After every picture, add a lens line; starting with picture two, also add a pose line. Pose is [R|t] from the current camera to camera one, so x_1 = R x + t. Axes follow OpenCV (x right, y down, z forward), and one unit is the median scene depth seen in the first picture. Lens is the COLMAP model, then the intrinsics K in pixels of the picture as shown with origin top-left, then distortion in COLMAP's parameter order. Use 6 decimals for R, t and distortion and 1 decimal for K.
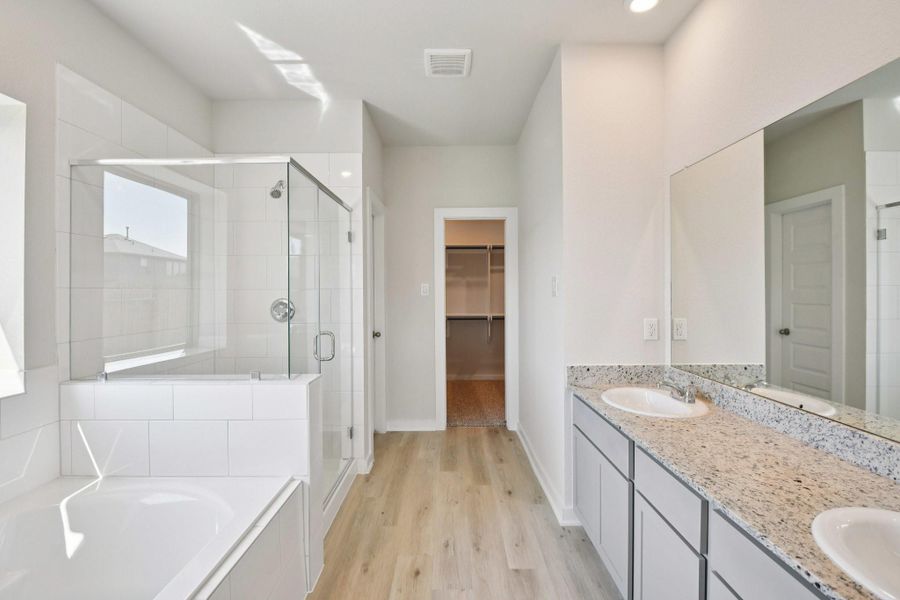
lens RADIAL K [[434.0, 0, 451.1], [0, 434.0, 286.4], [0, 0, 1]] dist [-0.000883, -0.000777]
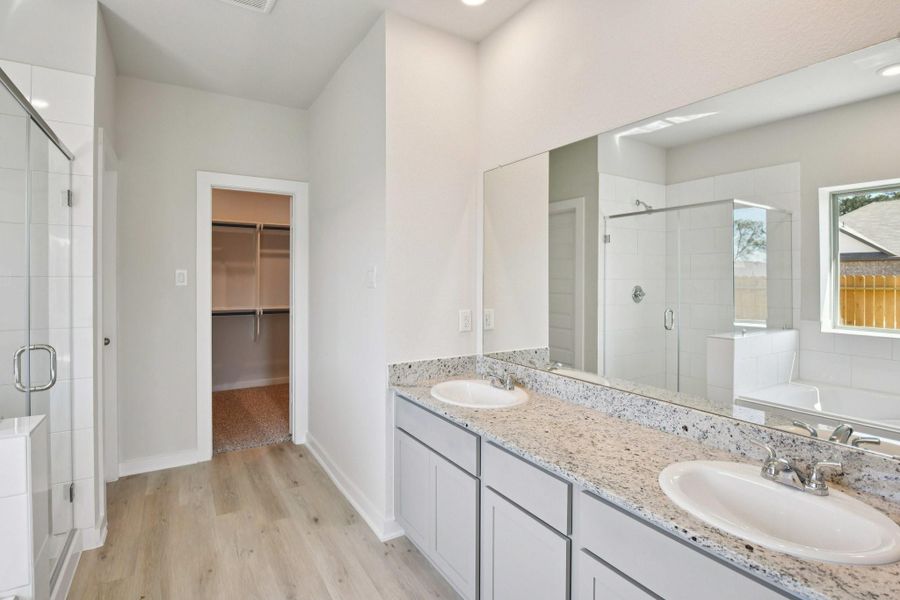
lens RADIAL K [[463.2, 0, 464.5], [0, 463.2, 274.6], [0, 0, 1]] dist [0.012229, -0.015573]
pose [[0.841068, 0.014143, 0.540744, -0.129819], [-0.016412, 0.999865, -0.000624, -0.008352], [-0.540680, -0.008350, 0.841187, 0.093042]]
